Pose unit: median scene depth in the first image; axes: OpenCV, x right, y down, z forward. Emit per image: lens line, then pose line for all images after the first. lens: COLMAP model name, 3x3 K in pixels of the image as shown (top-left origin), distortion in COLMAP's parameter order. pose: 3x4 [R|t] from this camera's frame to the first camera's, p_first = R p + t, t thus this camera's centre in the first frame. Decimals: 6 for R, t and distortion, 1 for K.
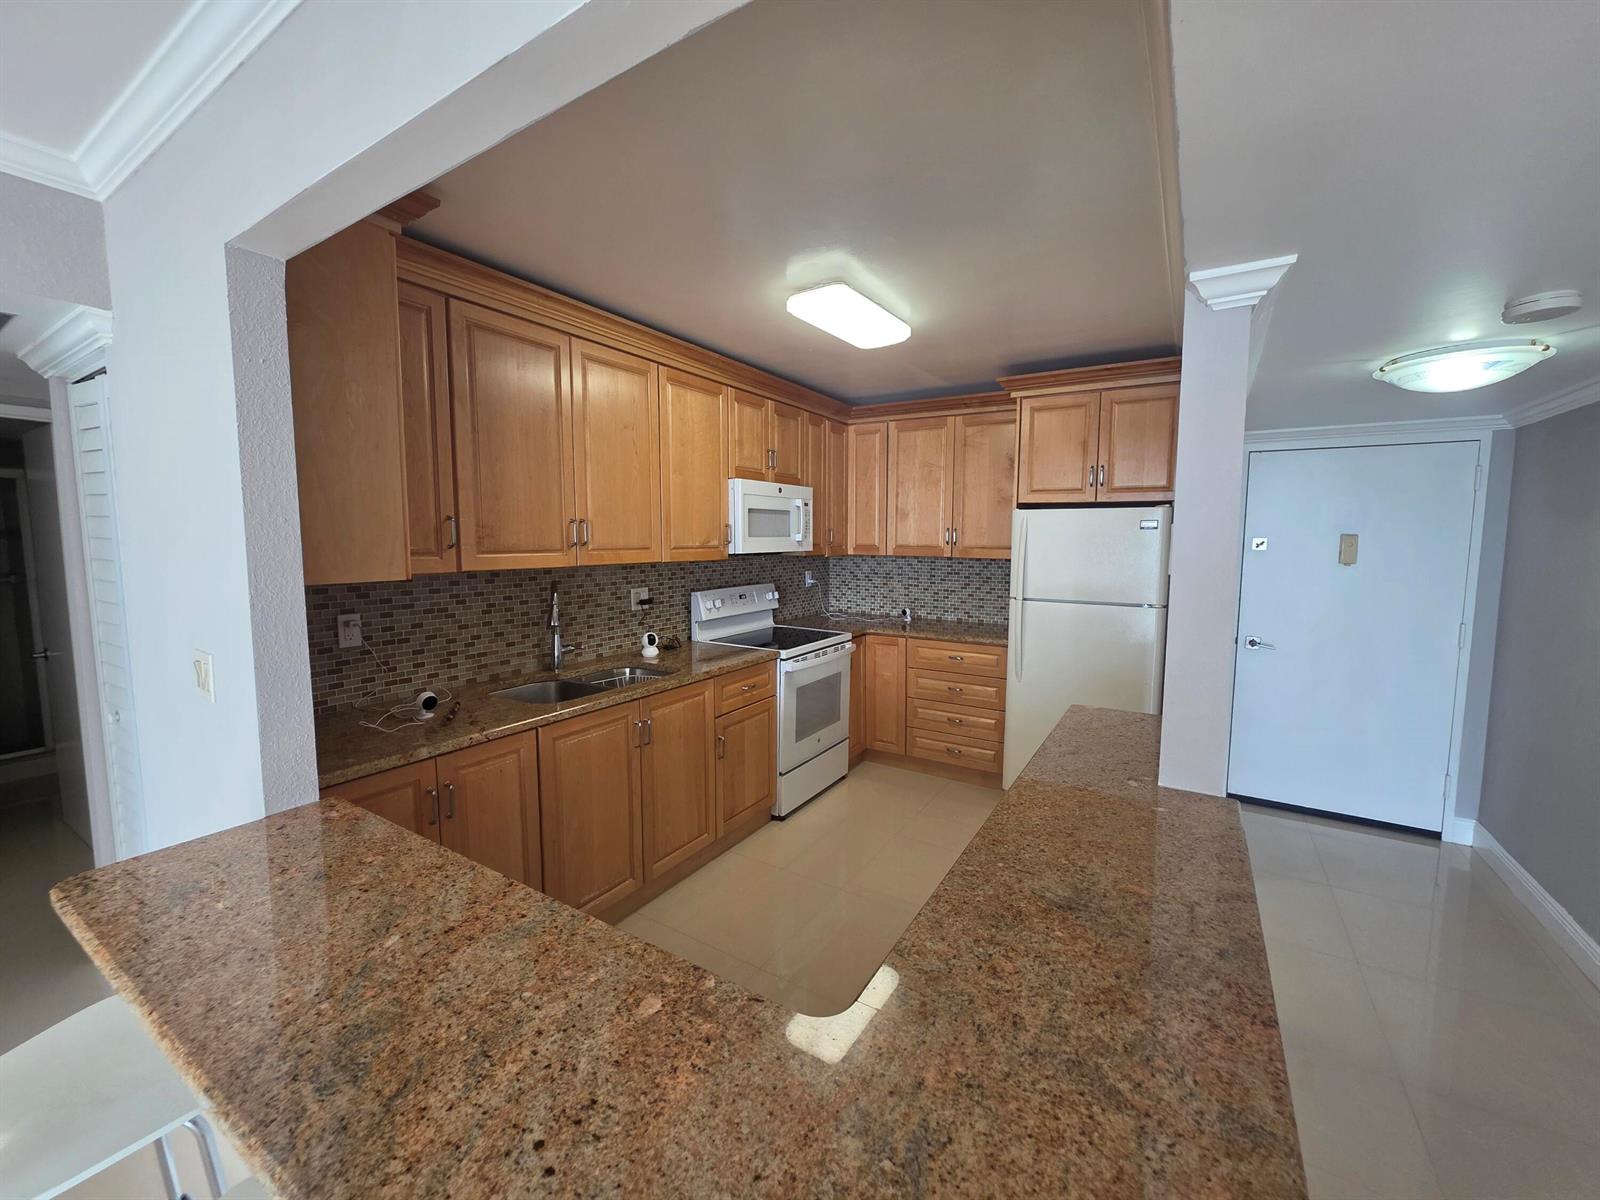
lens RADIAL K [[640.8, 0, 802.7], [0, 640.8, 594.4], [0, 0, 1]] dist [0.000845, 0.000128]
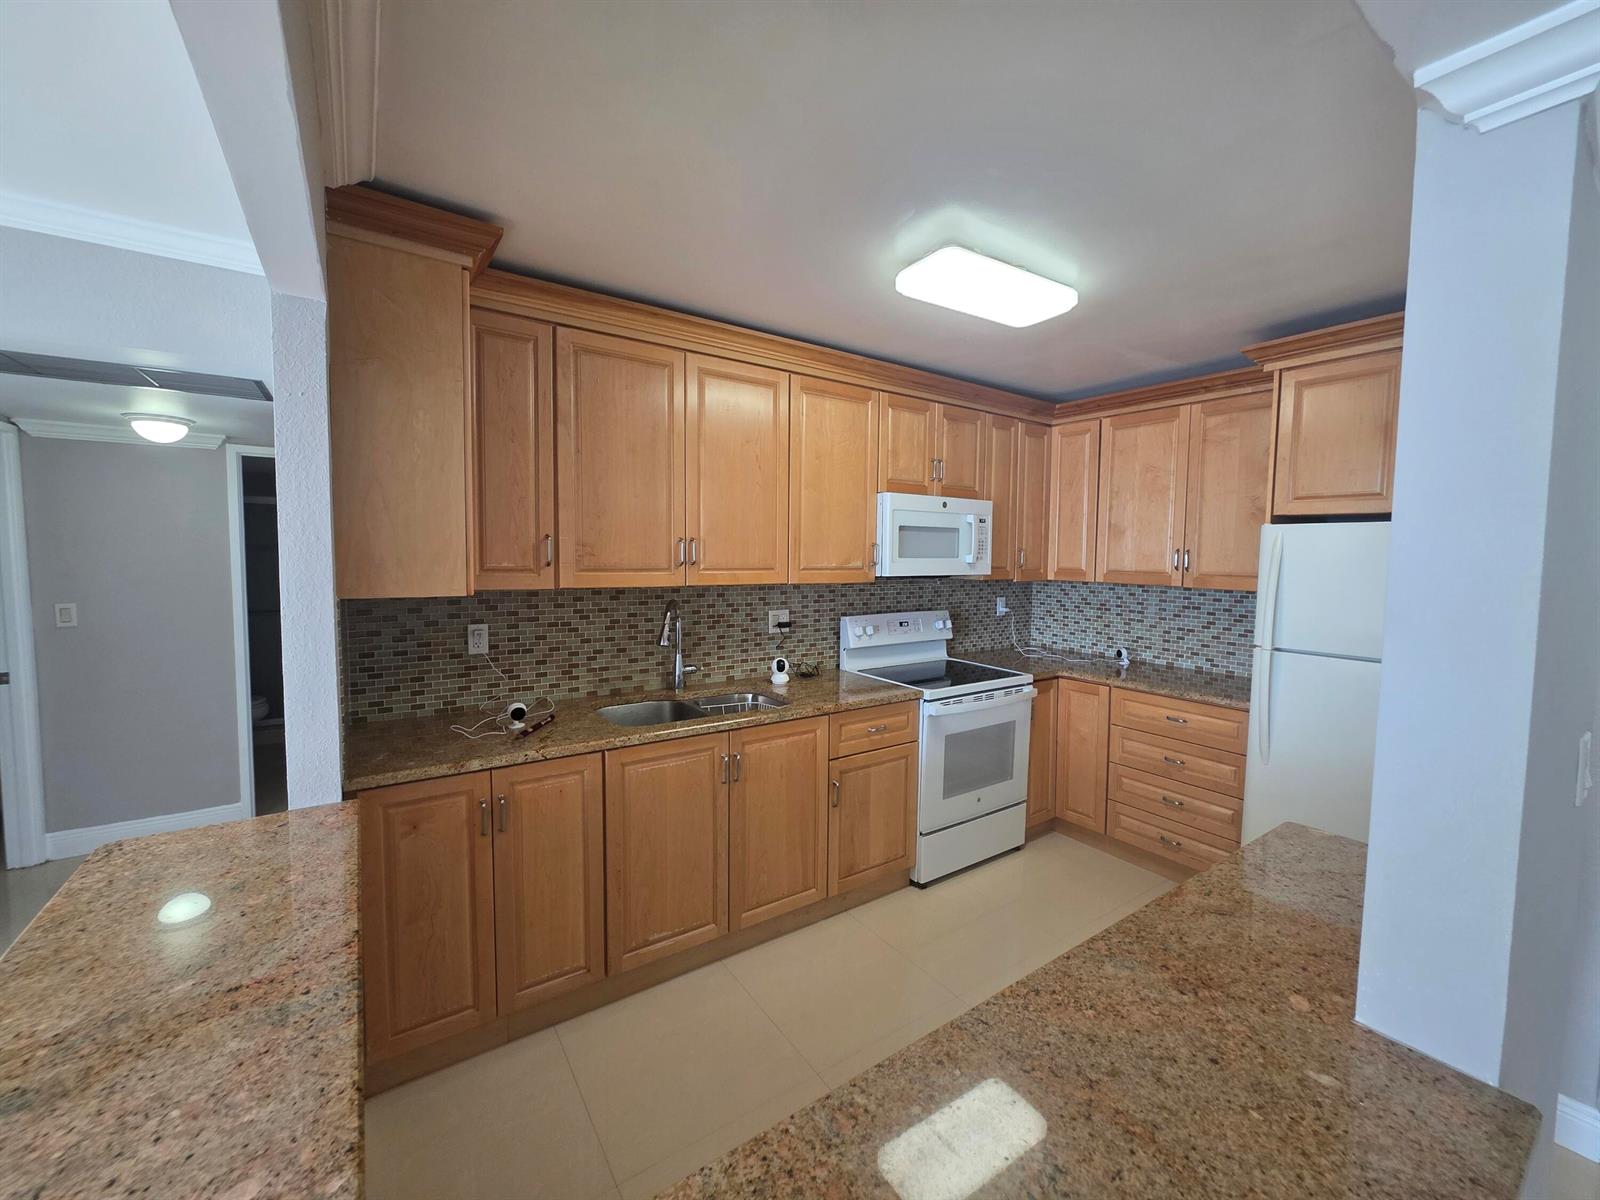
lens RADIAL K [[640.8, 0, 802.7], [0, 640.8, 594.4], [0, 0, 1]] dist [0.000845, 0.000128]
pose [[0.914742, 0.035181, -0.402504, 0.157122], [-0.046945, 0.998709, -0.019397, -0.016018], [0.401303, 0.036638, 0.915212, 0.139971]]
